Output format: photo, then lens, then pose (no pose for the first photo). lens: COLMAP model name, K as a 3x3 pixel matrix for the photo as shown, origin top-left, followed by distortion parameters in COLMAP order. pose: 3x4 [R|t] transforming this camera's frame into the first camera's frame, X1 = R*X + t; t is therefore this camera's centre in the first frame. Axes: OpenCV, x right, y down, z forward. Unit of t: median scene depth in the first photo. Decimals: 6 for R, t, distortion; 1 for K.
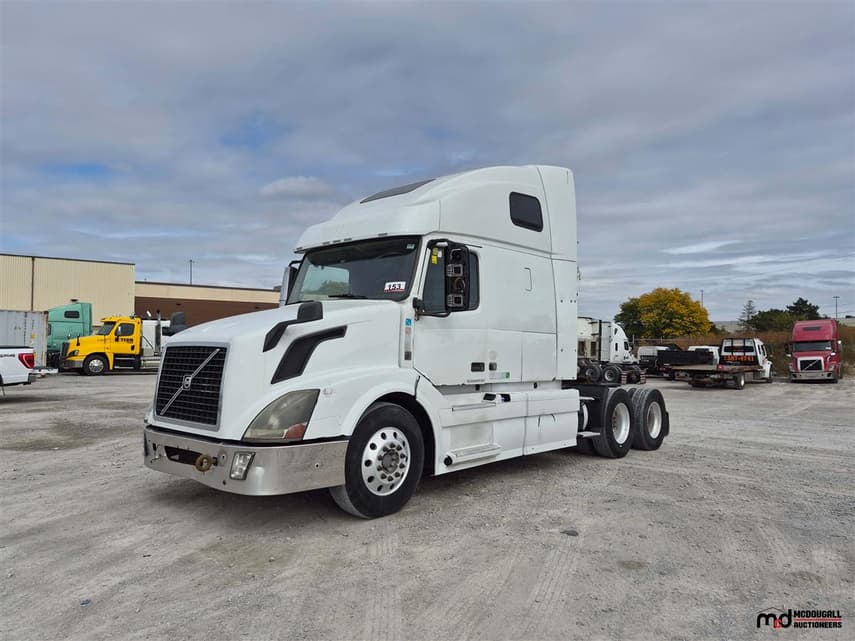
lens RADIAL K [[594.0, 0, 426.3], [0, 594.0, 325.2], [0, 0, 1]] dist [0.068574, -0.067826]
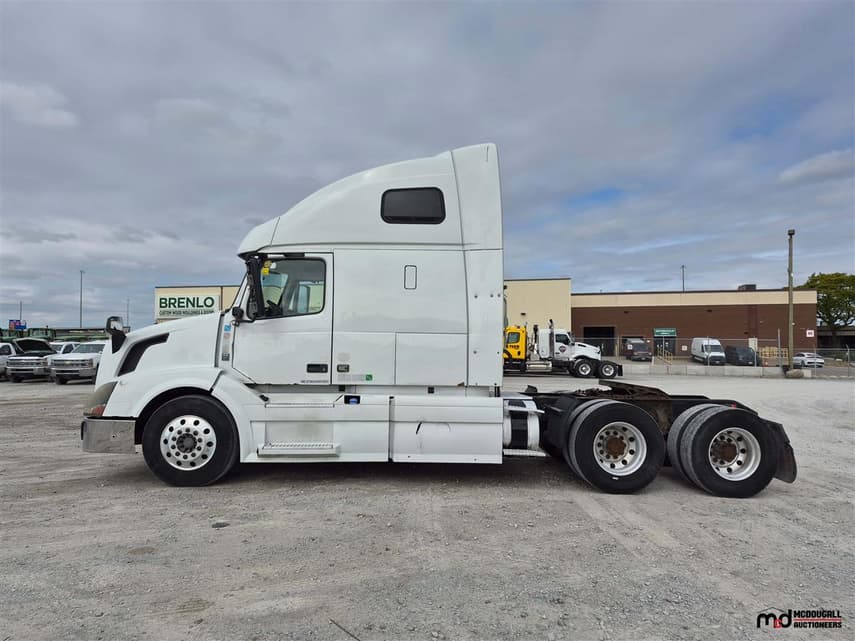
lens RADIAL K [[594.0, 0, 434.4], [0, 594.0, 324.1], [0, 0, 1]] dist [0.068574, -0.067826]
pose [[0.702809, -0.038200, -0.710352, 0.997877], [0.029042, 0.999265, -0.025003, 0.025262], [0.710785, -0.003058, 0.703403, 0.416312]]
